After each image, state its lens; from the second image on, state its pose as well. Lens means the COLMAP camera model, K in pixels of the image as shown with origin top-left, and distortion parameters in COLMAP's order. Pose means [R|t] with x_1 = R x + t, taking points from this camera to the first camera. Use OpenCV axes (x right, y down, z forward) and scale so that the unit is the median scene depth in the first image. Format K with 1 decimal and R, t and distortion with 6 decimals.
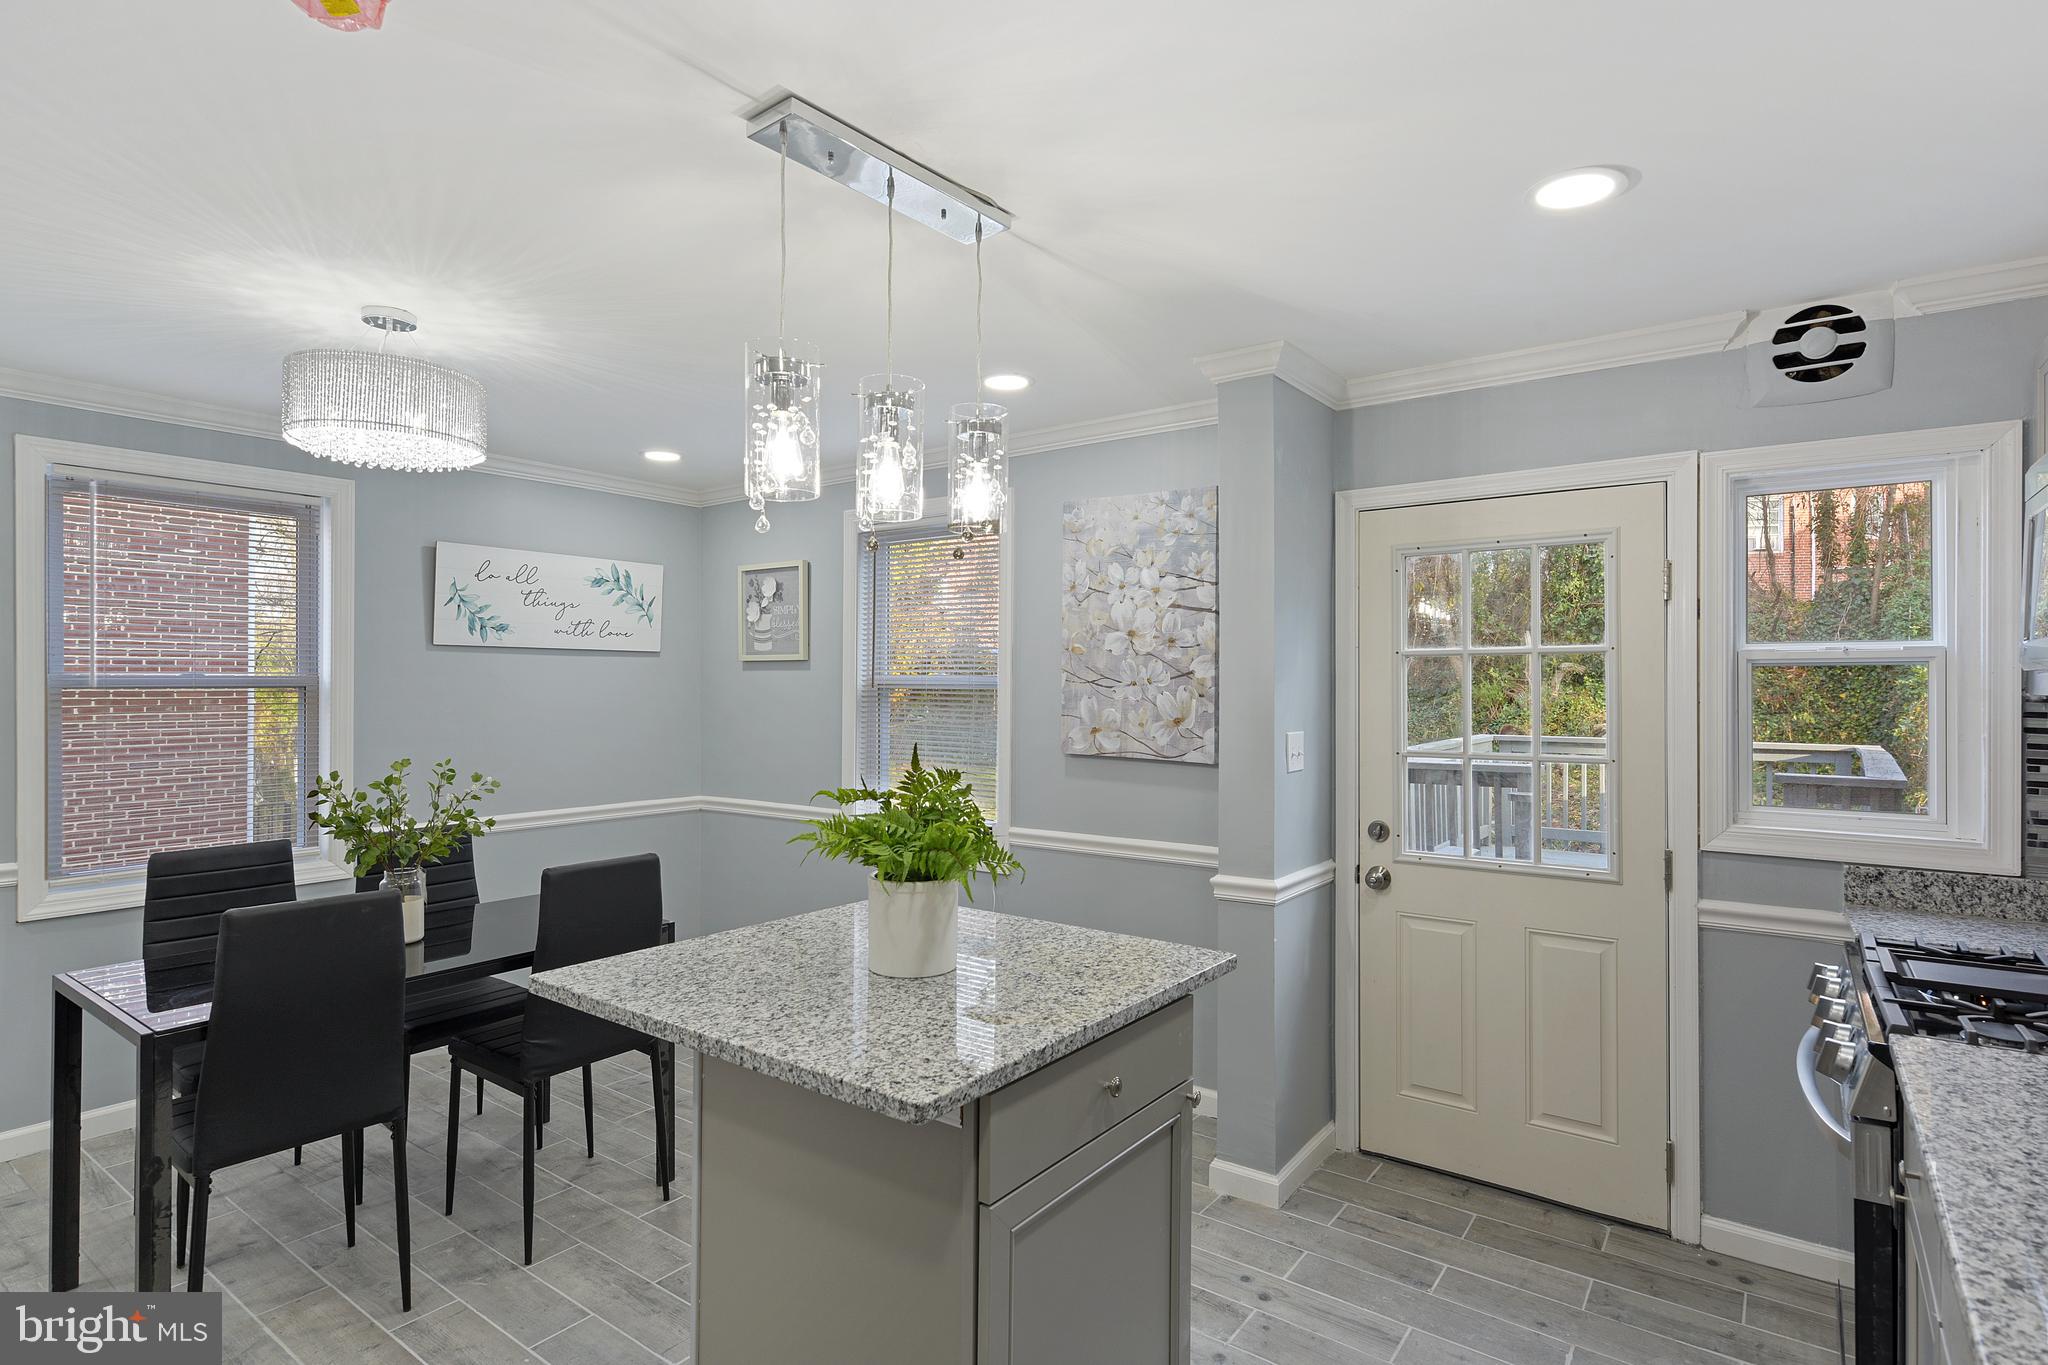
lens RADIAL K [[1040.2, 0, 1024.0], [0, 1040.2, 682.5], [0, 0, 1]] dist [0.000014, 0.000539]
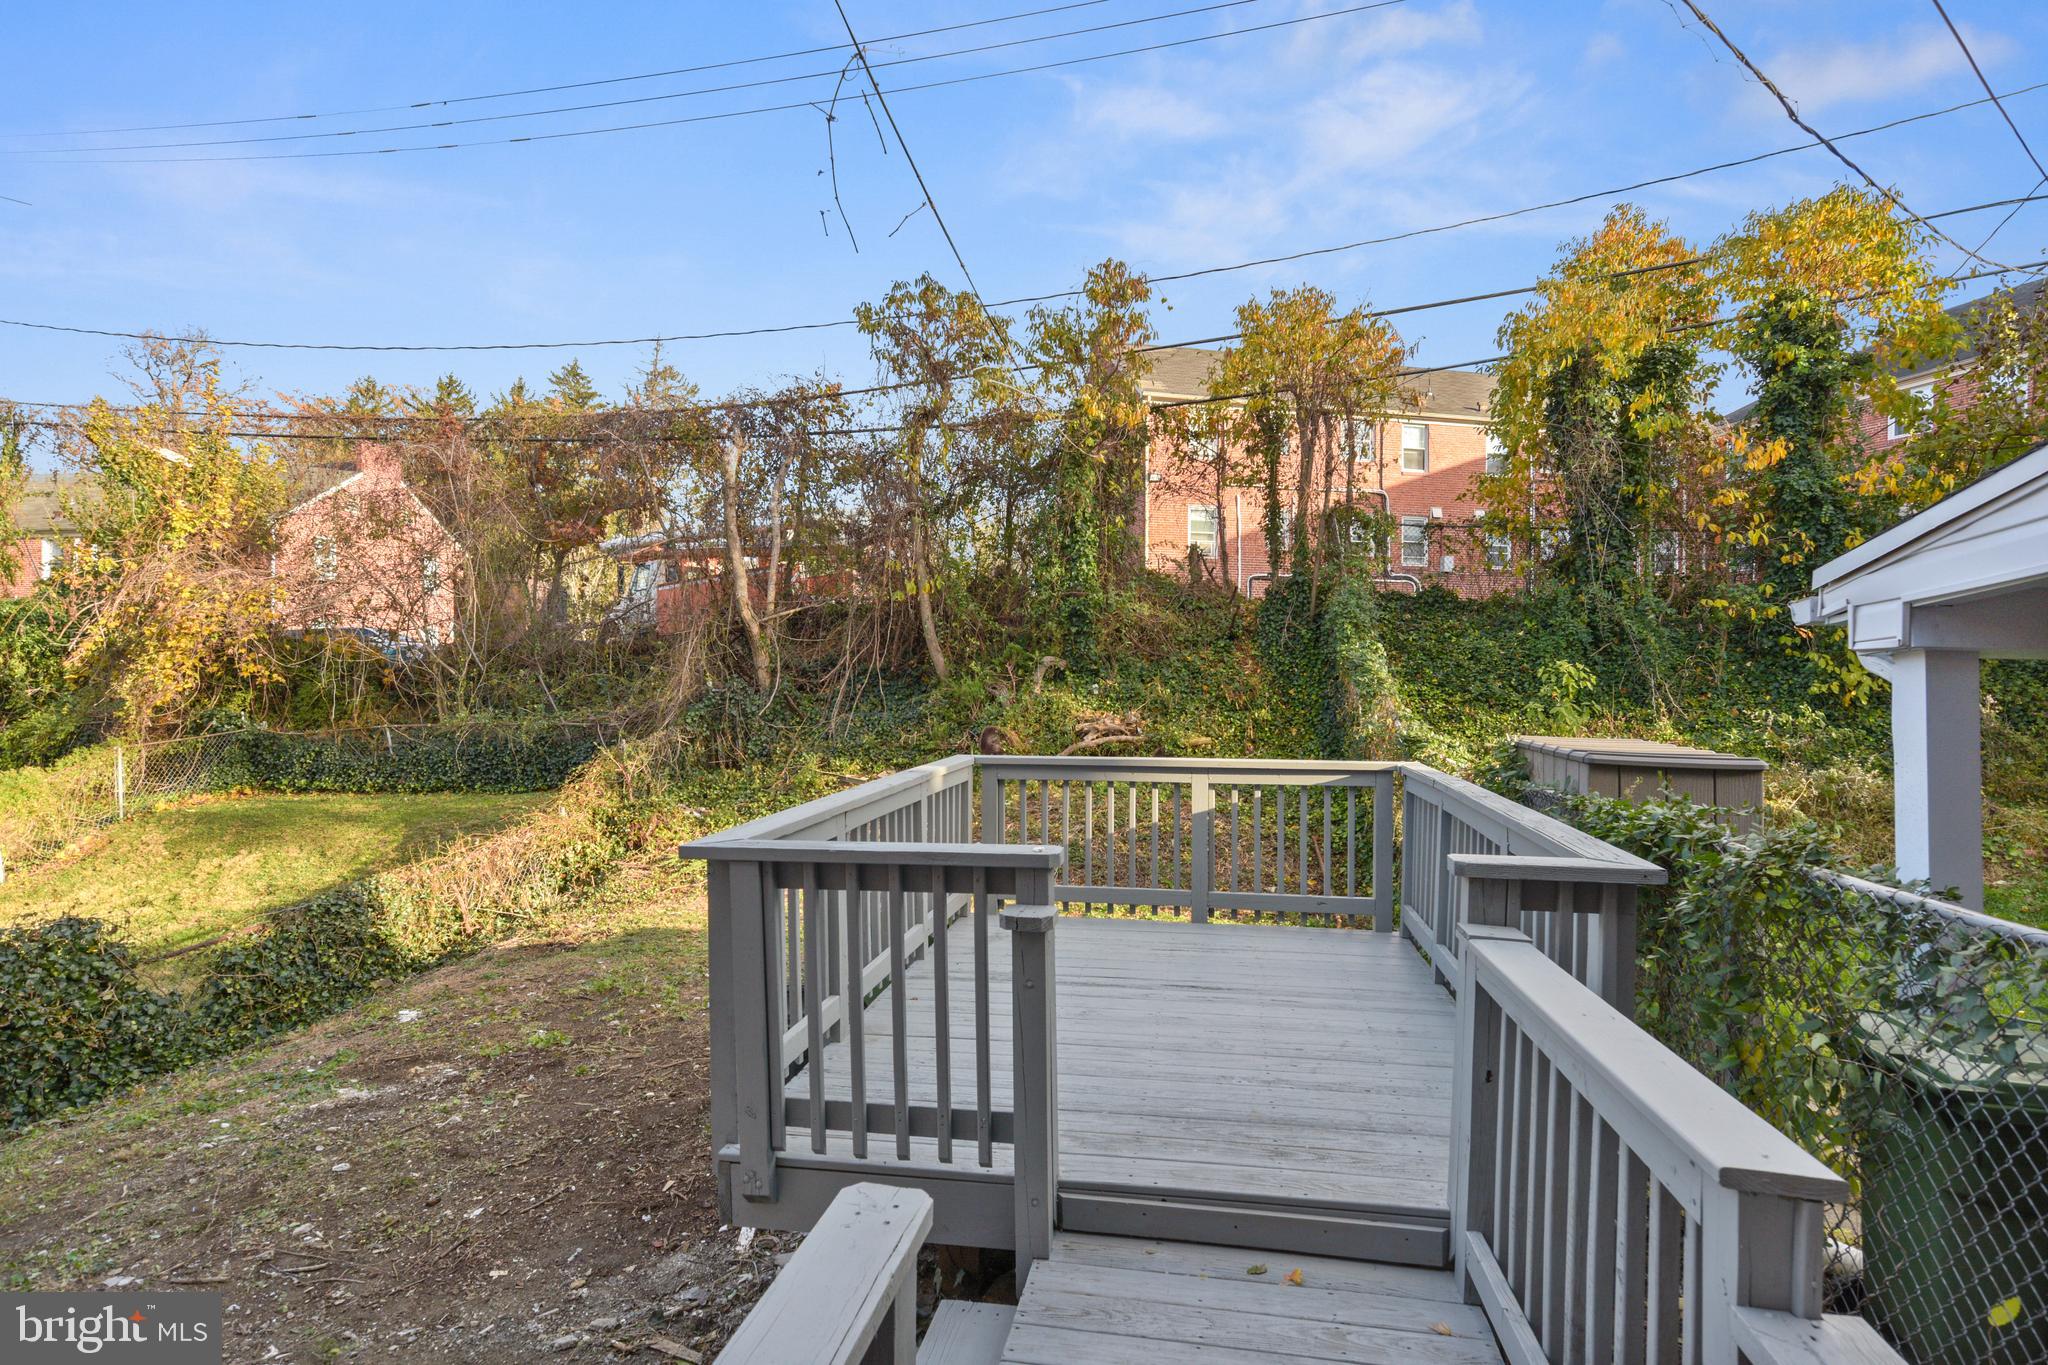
lens RADIAL K [[1018.5, 0, 1020.3], [0, 1018.5, 685.4], [0, 0, 1]] dist [0.001780, 0.000065]
pose [[0.892692, -0.001682, 0.450665, 0.442069], [-0.002951, 0.999950, 0.009578, -0.009522], [-0.450658, -0.009880, 0.892642, 0.972072]]
